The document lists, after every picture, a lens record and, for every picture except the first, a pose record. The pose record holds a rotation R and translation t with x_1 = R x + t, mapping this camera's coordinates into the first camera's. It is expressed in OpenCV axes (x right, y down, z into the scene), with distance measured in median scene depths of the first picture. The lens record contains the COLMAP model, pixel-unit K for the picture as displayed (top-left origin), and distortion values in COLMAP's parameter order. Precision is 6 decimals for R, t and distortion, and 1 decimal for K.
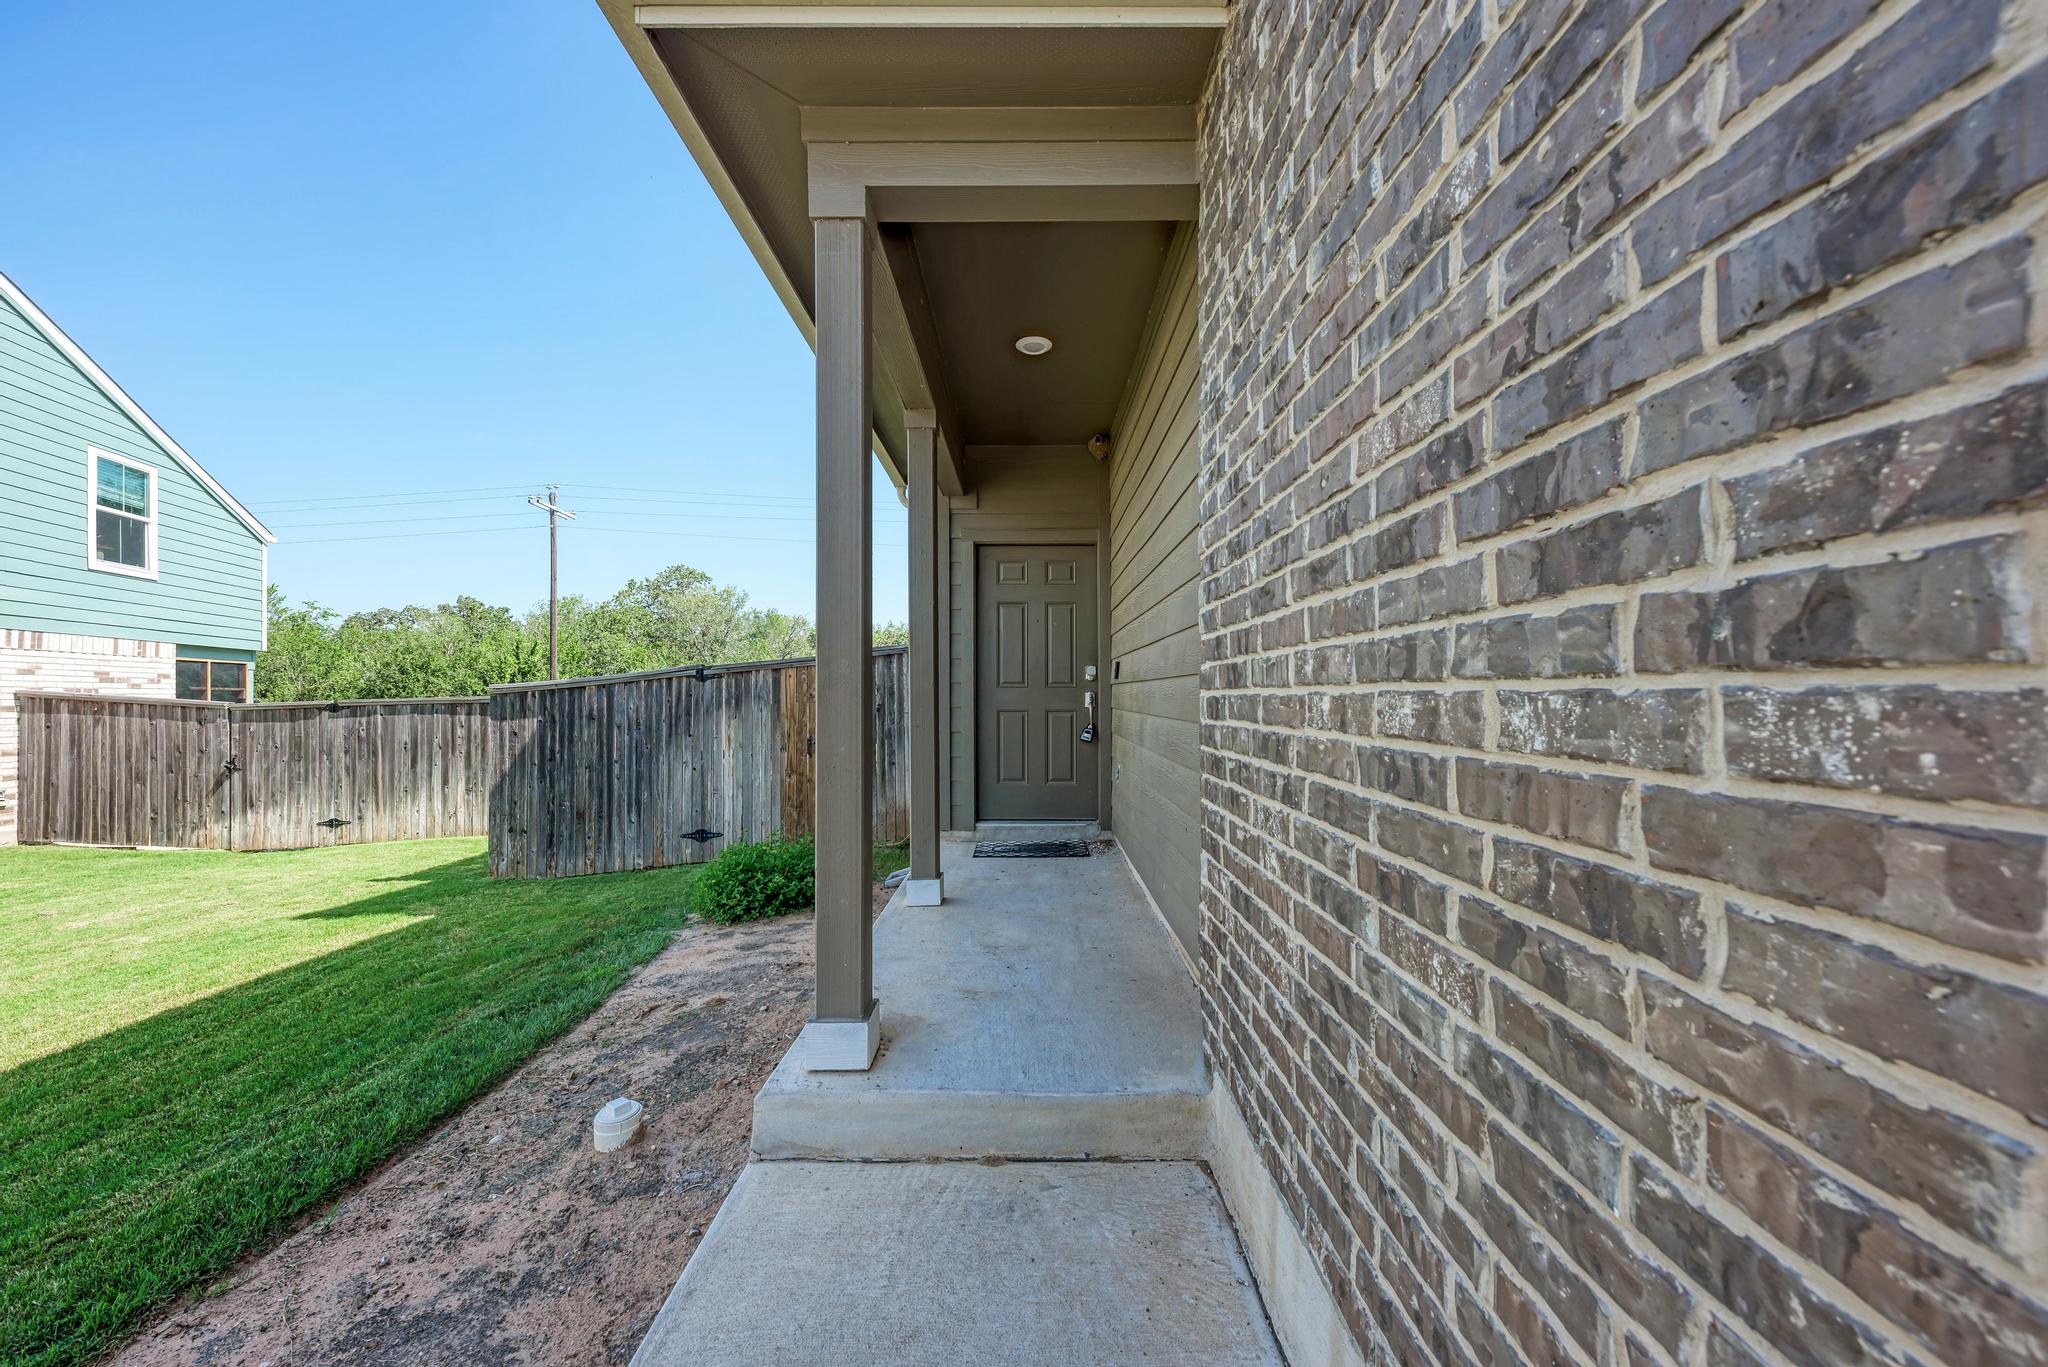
lens RADIAL K [[743.0, 0, 1028.1], [0, 743.0, 695.6], [0, 0, 1]] dist [0.014339, -0.007636]
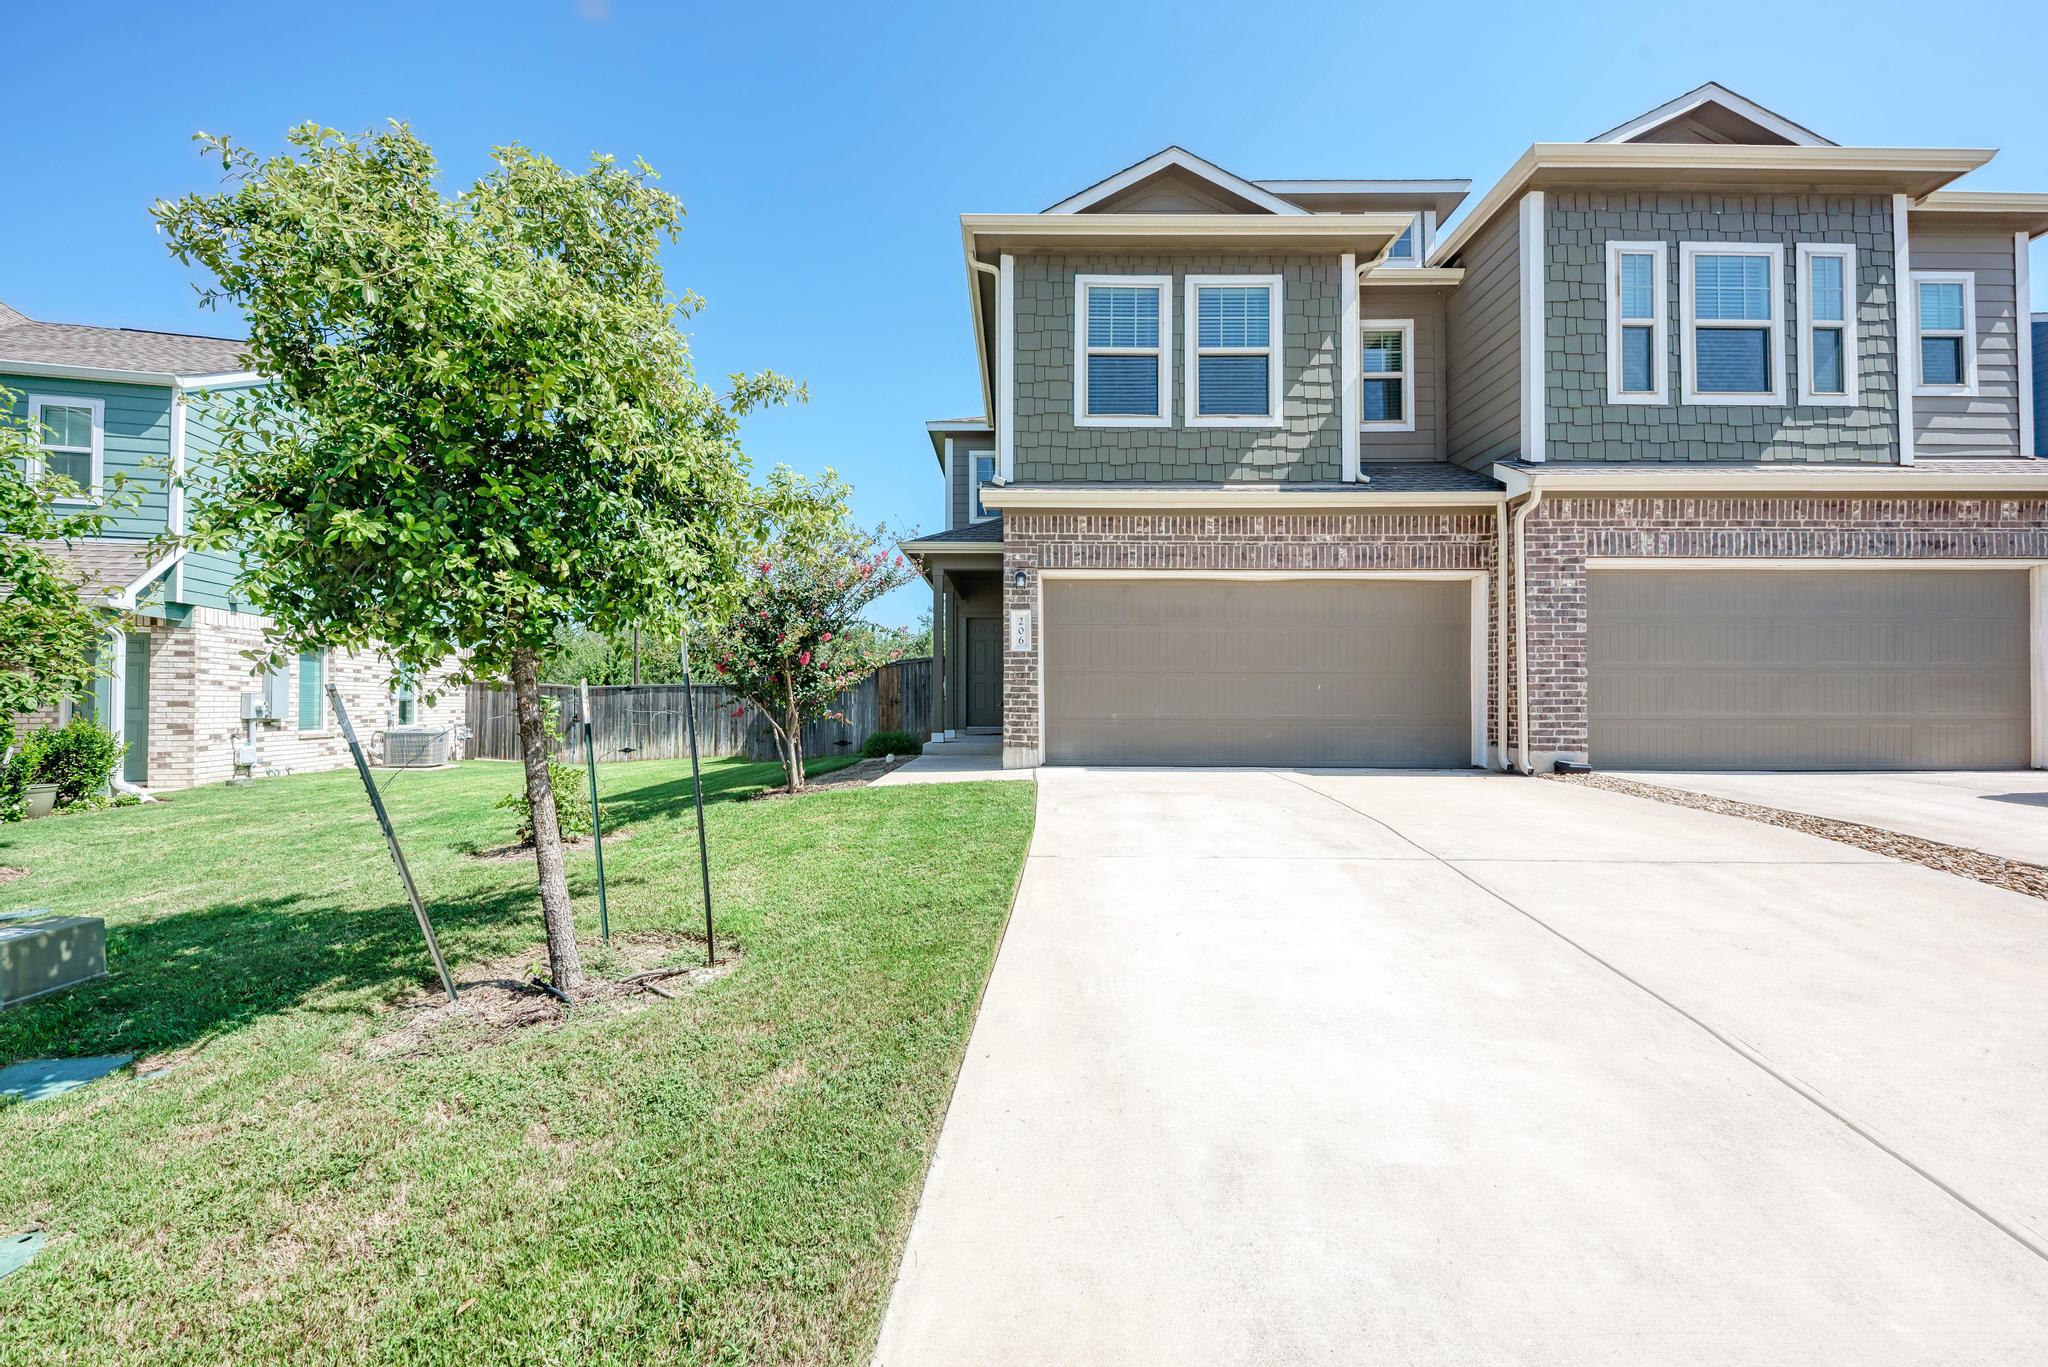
lens RADIAL K [[743.0, 0, 1028.1], [0, 743.0, 695.6], [0, 0, 1]] dist [0.014339, -0.007636]
pose [[0.999939, 0.000656, 0.011041, 0.076499], [-0.000569, 0.999969, -0.007856, 0.062709], [-0.011045, 0.007850, 0.999908, -1.159755]]
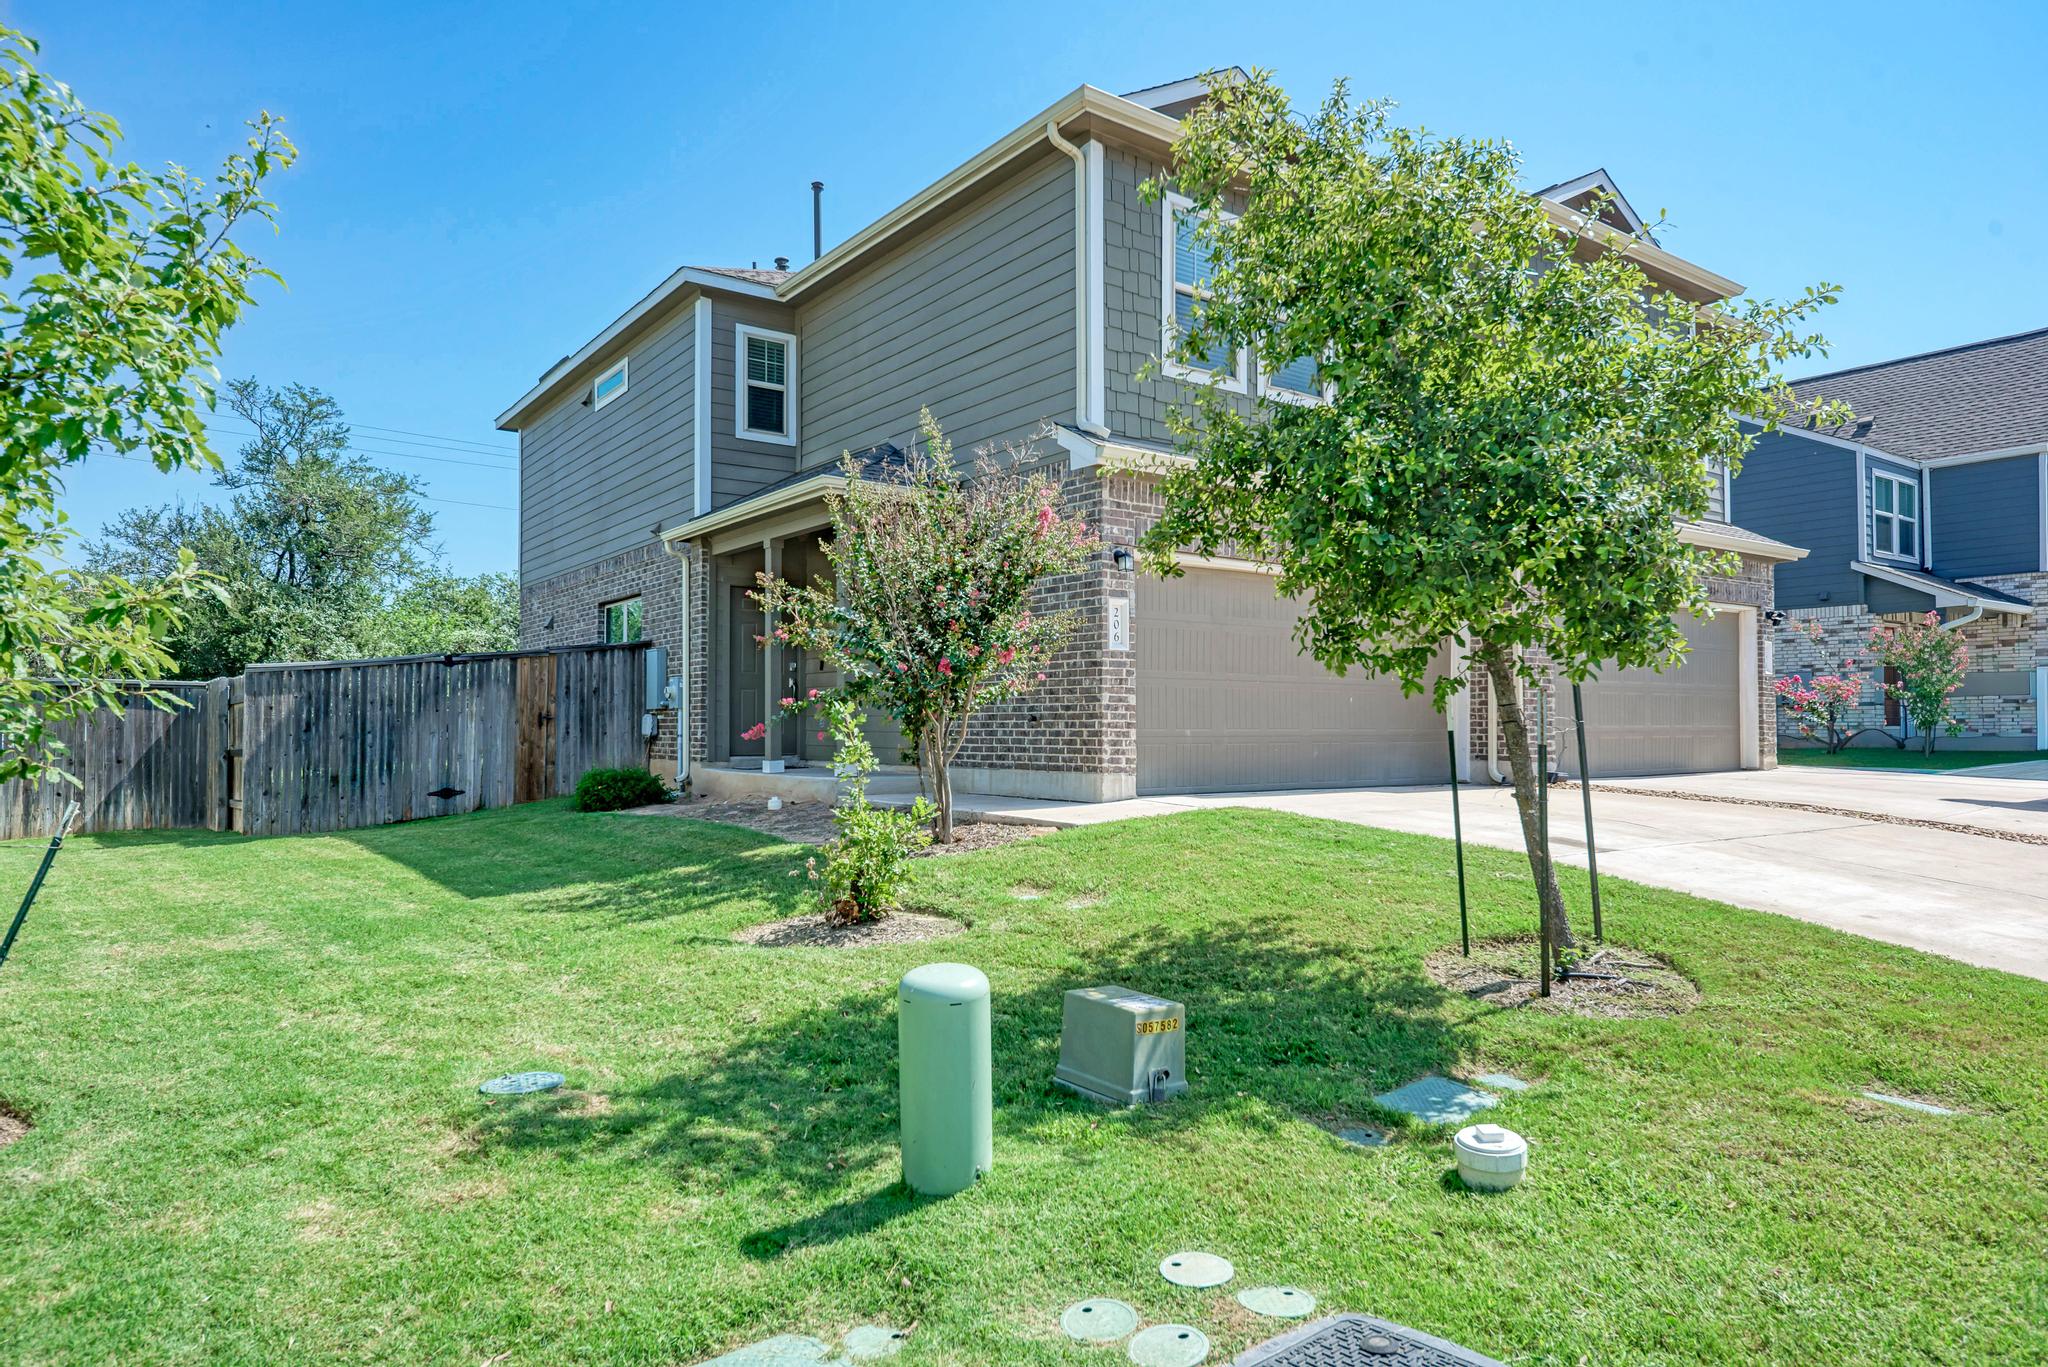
lens RADIAL K [[1178.1, 0, 957.1], [0, 1178.1, 686.6], [0, 0, 1]] dist [0.039731, 0.000282]
pose [[0.813947, 0.018906, 0.580632, -0.887350], [-0.001466, 0.999534, -0.030490, 0.072246], [-0.580938, 0.023966, 0.813595, -1.060906]]
